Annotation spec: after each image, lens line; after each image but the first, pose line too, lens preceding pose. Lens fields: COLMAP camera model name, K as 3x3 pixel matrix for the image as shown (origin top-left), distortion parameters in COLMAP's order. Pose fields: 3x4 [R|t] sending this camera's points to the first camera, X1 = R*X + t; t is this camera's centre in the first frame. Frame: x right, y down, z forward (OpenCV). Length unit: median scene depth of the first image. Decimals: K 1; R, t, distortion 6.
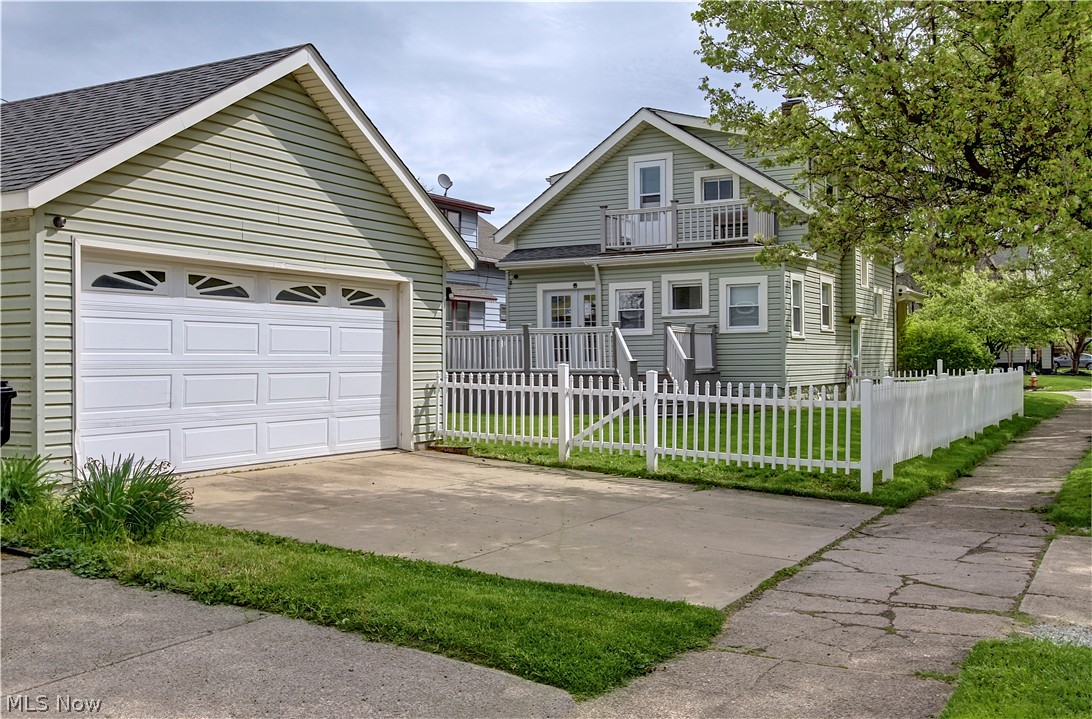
lens RADIAL K [[1092.8, 0, 545.7], [0, 1092.8, 360.7], [0, 0, 1]] dist [0.021715, 0.000000]
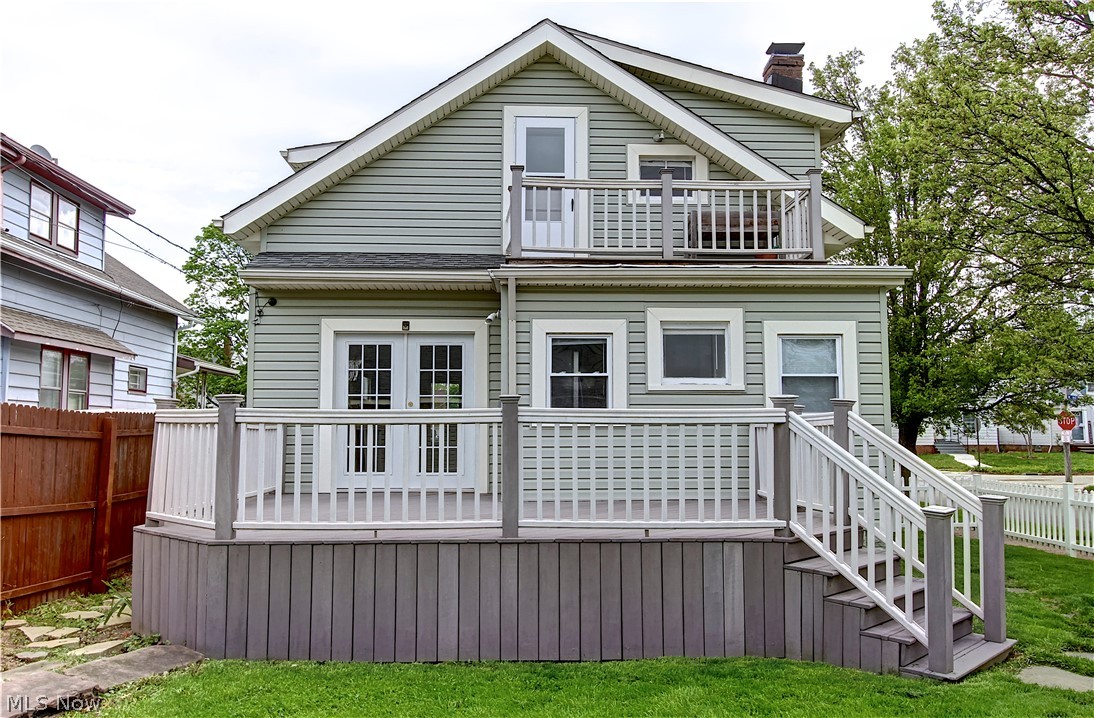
lens RADIAL K [[853.2, 0, 544.9], [0, 853.2, 356.3], [0, 0, 1]] dist [-0.013631, 0.005271]
pose [[0.849741, 0.056346, 0.524180, -0.134024], [-0.007838, 0.995513, -0.094304, -0.017188], [-0.527141, 0.076025, 0.846370, 0.648808]]
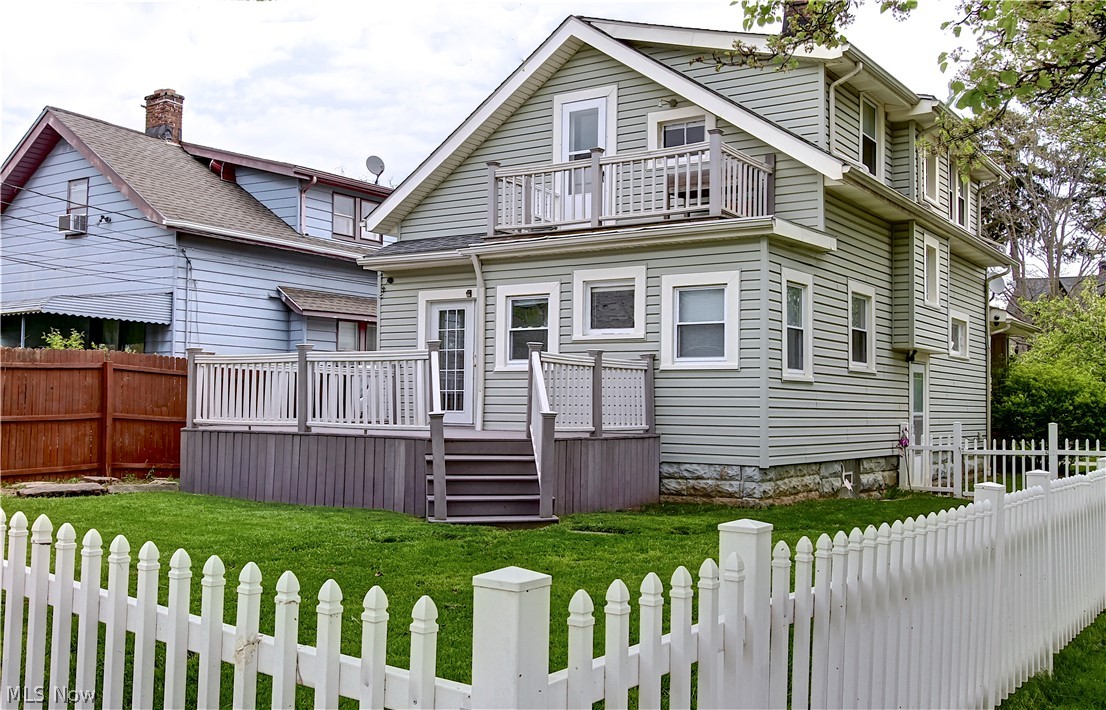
lens RADIAL K [[1097.9, 0, 551.0], [0, 1097.9, 358.5], [0, 0, 1]] dist [0.009360, 0.000000]
pose [[0.995459, 0.020519, -0.092959, 0.141925], [-0.024579, 0.998783, -0.042752, -0.003894], [0.091968, 0.044843, 0.994752, 0.374254]]
